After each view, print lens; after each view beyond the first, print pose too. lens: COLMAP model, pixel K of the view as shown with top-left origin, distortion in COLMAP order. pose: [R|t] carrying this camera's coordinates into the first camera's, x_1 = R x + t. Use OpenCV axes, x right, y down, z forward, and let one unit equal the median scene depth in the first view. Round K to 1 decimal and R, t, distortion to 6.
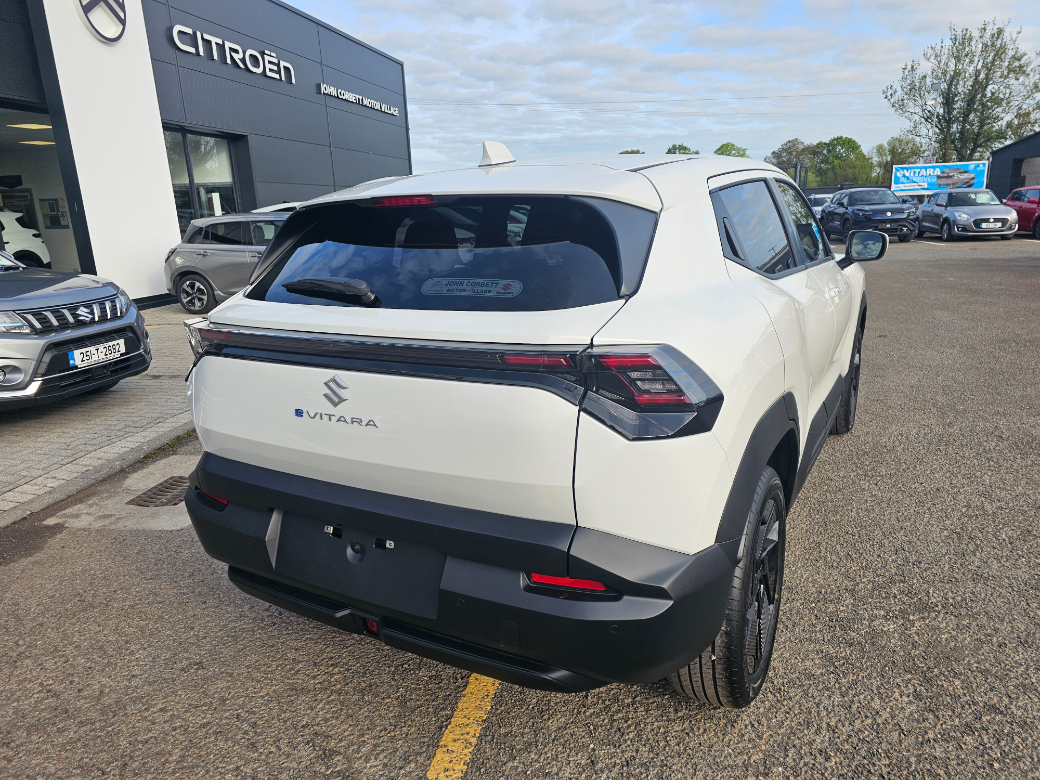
lens RADIAL K [[697.9, 0, 521.7], [0, 697.9, 374.0], [0, 0, 1]] dist [0.040095, -0.029451]
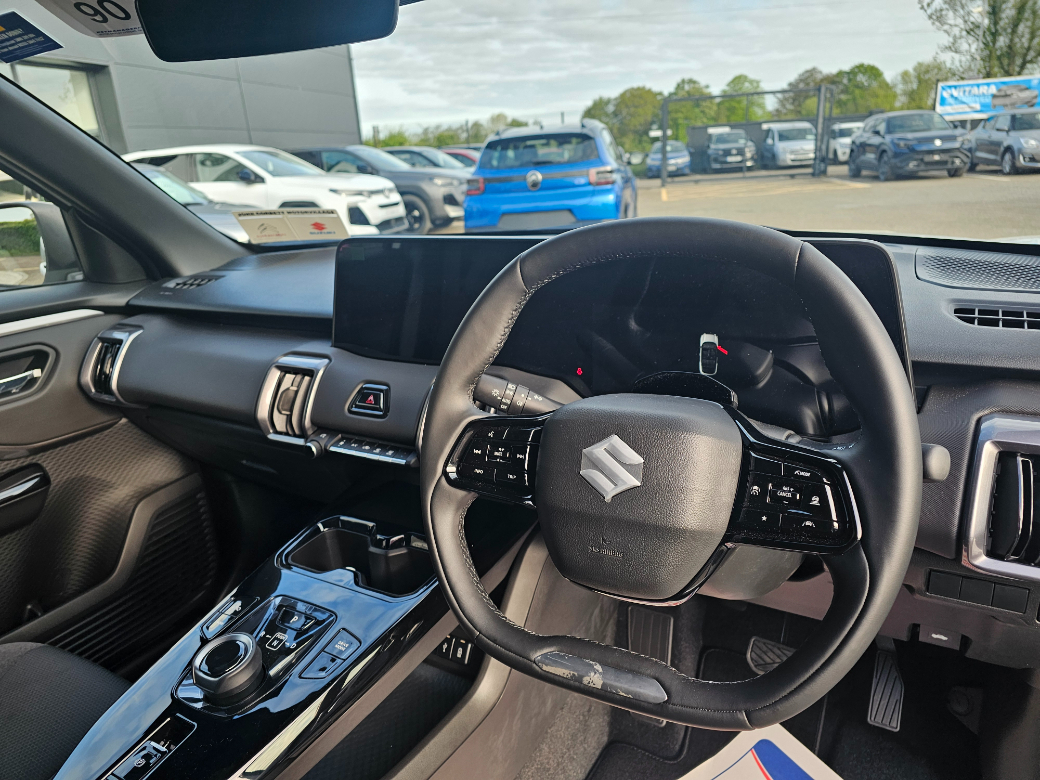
lens RADIAL K [[703.9, 0, 521.6], [0, 703.9, 372.5], [0, 0, 1]] dist [0.042712, -0.032877]
pose [[0.999467, -0.025924, -0.019839, 0.044351], [0.027234, 0.997253, 0.068880, -0.027984], [0.017999, -0.069383, 0.997428, 0.131277]]
